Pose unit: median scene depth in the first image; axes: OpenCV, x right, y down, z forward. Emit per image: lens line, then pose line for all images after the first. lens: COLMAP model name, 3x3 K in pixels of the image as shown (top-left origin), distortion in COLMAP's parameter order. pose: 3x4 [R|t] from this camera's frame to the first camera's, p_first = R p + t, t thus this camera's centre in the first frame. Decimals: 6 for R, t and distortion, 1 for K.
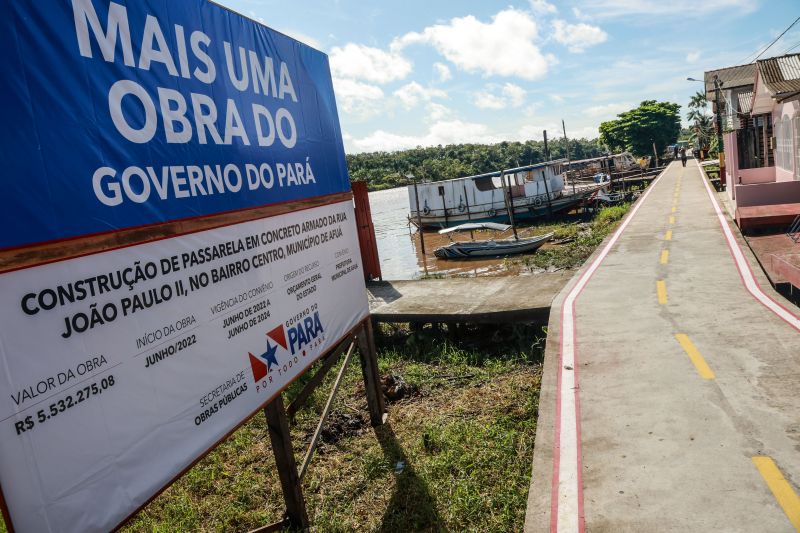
lens RADIAL K [[523.8, 0, 394.0], [0, 523.8, 271.3], [0, 0, 1]] dist [-0.105231, 0.045031]
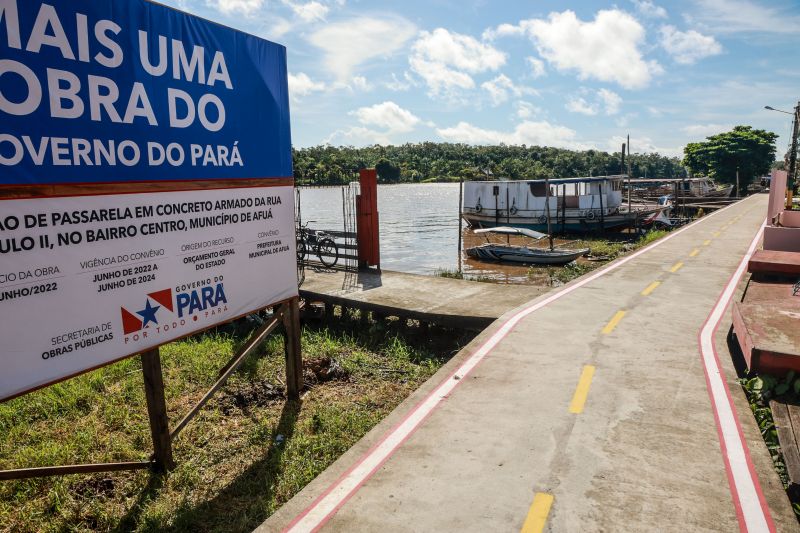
lens RADIAL K [[523.8, 0, 399.2], [0, 523.8, 272.7], [0, 0, 1]] dist [-0.105231, 0.045031]
pose [[0.981418, 0.152187, -0.116863, 0.363588], [-0.149307, 0.988238, 0.033064, -0.038640], [0.120521, -0.015001, 0.992597, -0.029833]]
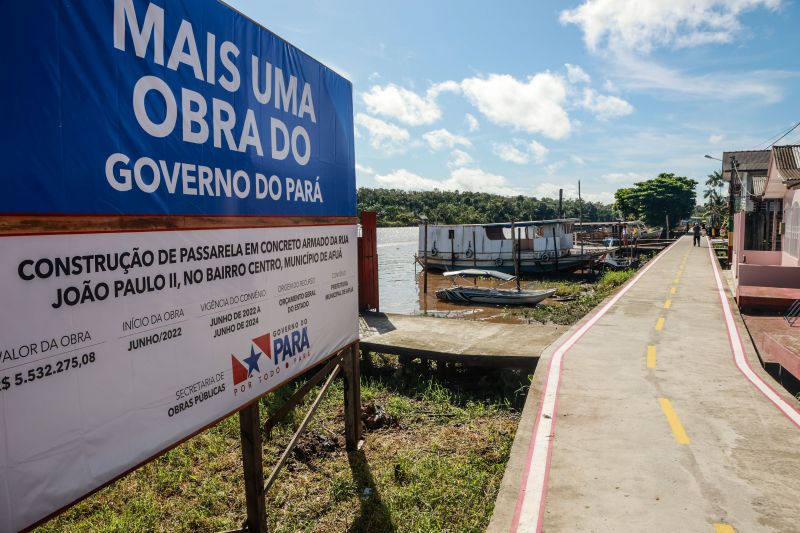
lens RADIAL K [[523.8, 0, 395.7], [0, 523.8, 278.0], [0, 0, 1]] dist [-0.105231, 0.045031]
pose [[0.991316, 0.131270, -0.007832, 0.022050], [-0.131504, 0.989567, -0.058853, 0.021226], [0.000025, 0.059372, 0.998236, -0.018560]]
